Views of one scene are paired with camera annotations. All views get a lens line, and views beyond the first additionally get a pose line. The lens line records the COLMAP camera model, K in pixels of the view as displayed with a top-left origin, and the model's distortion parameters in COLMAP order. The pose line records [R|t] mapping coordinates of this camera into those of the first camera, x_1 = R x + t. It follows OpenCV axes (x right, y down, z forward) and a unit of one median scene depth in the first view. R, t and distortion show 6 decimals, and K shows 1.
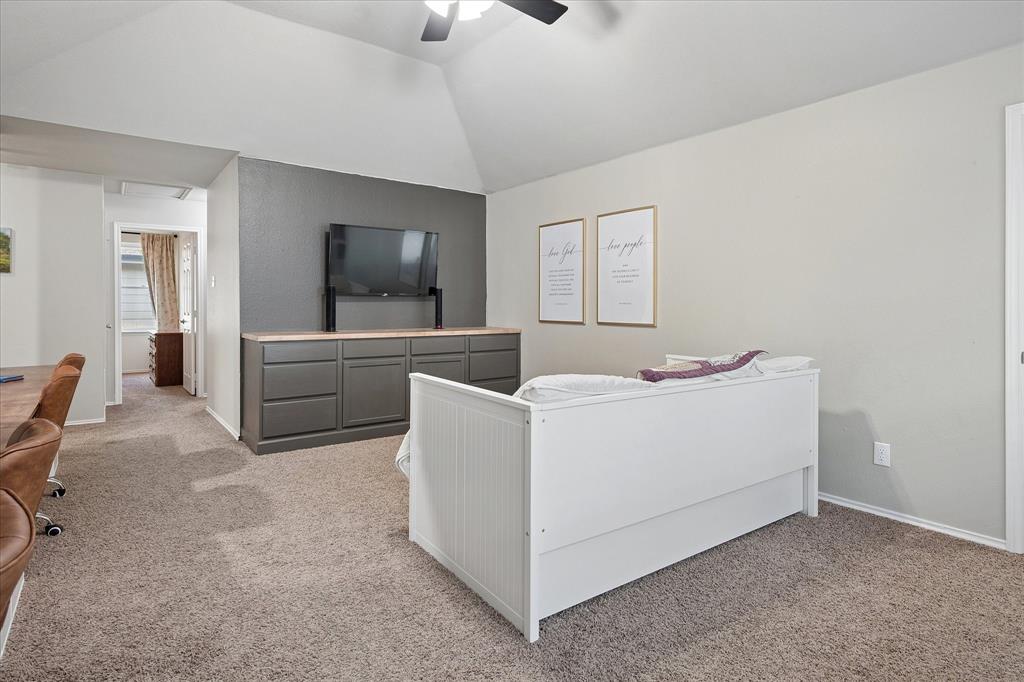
lens RADIAL K [[548.2, 0, 520.9], [0, 548.2, 301.5], [0, 0, 1]] dist [0.002485, 0.000610]
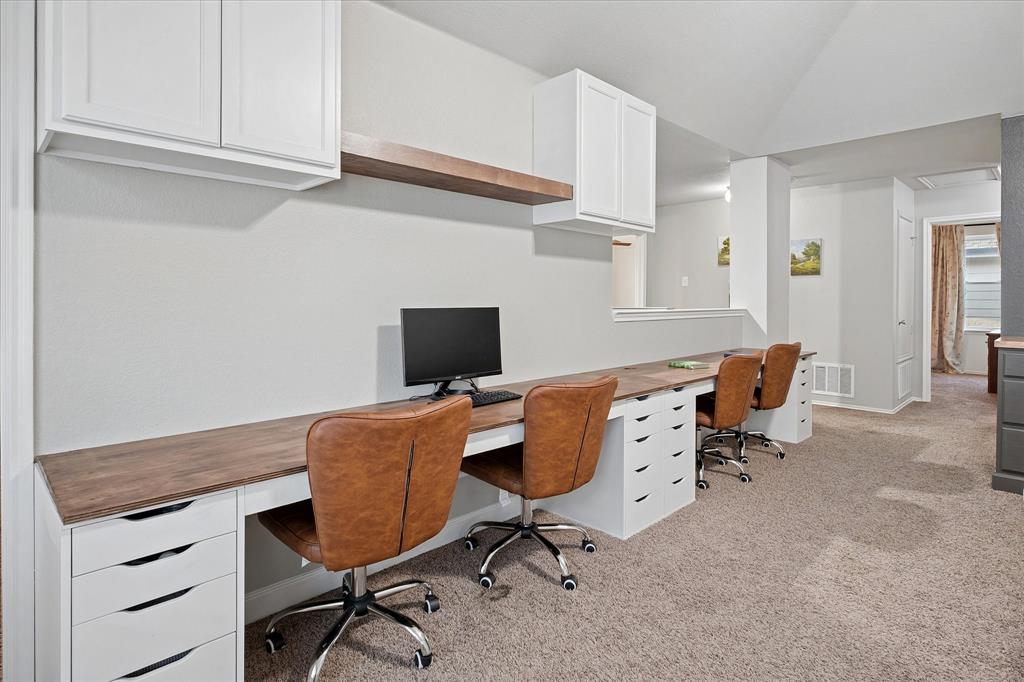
lens RADIAL K [[548.2, 0, 520.9], [0, 548.2, 301.5], [0, 0, 1]] dist [0.002485, 0.000610]
pose [[0.144130, 0.002263, -0.989556, 0.287029], [0.002678, 0.999993, 0.002677, 0.002655], [0.989555, -0.003035, 0.144123, 0.266312]]
